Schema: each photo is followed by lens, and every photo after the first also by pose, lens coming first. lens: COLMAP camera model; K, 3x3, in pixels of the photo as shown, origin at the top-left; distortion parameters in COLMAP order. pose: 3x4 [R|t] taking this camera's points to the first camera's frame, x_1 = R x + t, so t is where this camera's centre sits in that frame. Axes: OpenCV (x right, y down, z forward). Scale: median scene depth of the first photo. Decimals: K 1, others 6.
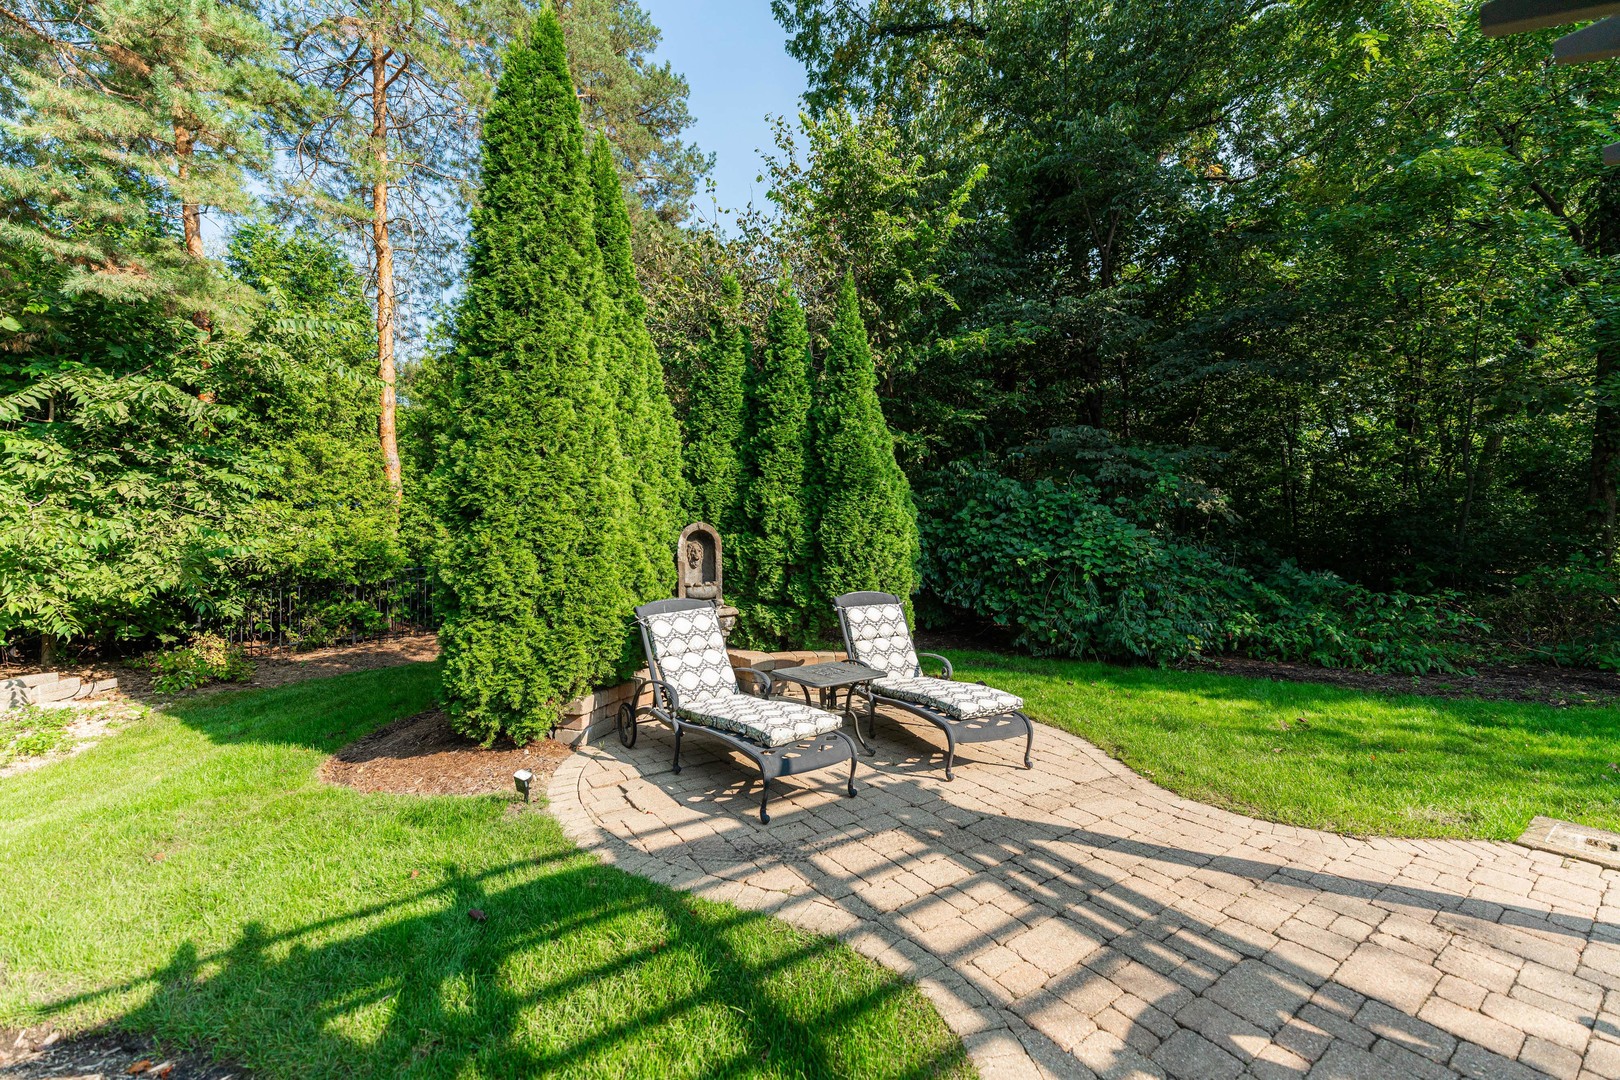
lens RADIAL K [[667.9, 0, 808.0], [0, 667.9, 541.2], [0, 0, 1]] dist [-0.002810, 0.000283]
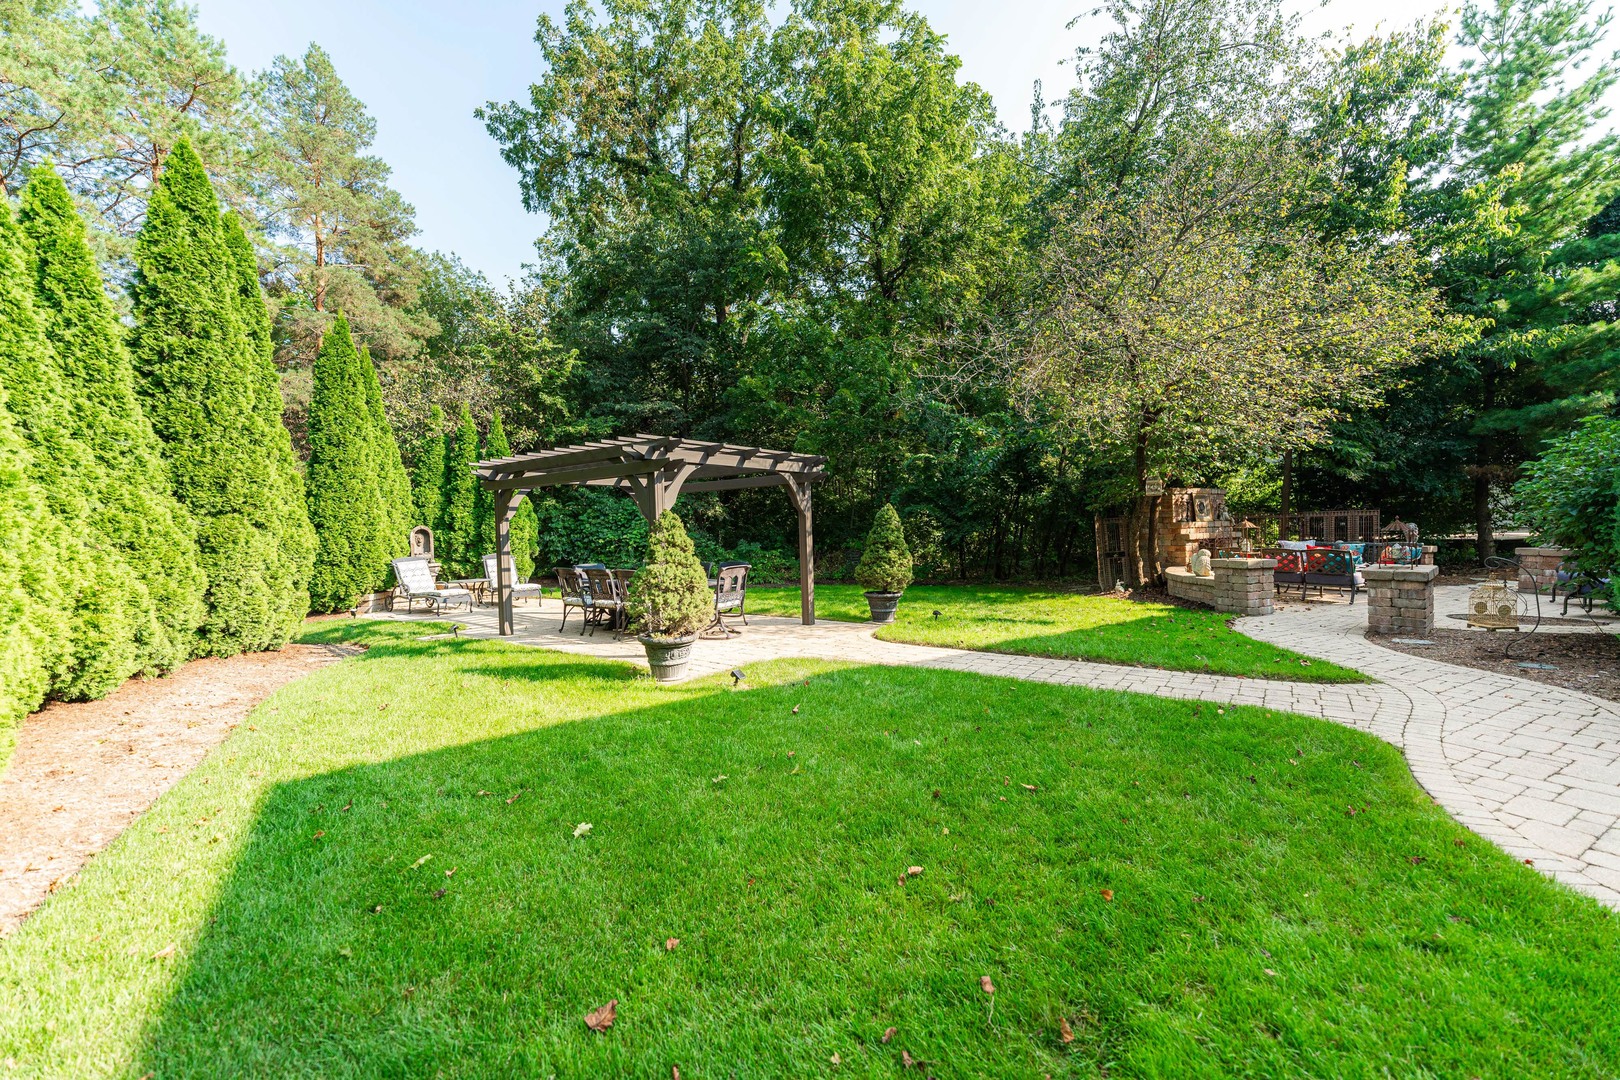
lens RADIAL K [[667.9, 0, 814.9], [0, 667.9, 545.2], [0, 0, 1]] dist [-0.002810, 0.000283]
pose [[0.944096, -0.019808, 0.329075, 0.338048], [0.009843, 0.999442, 0.031922, -0.020793], [-0.329524, -0.026899, 0.943764, -1.510464]]
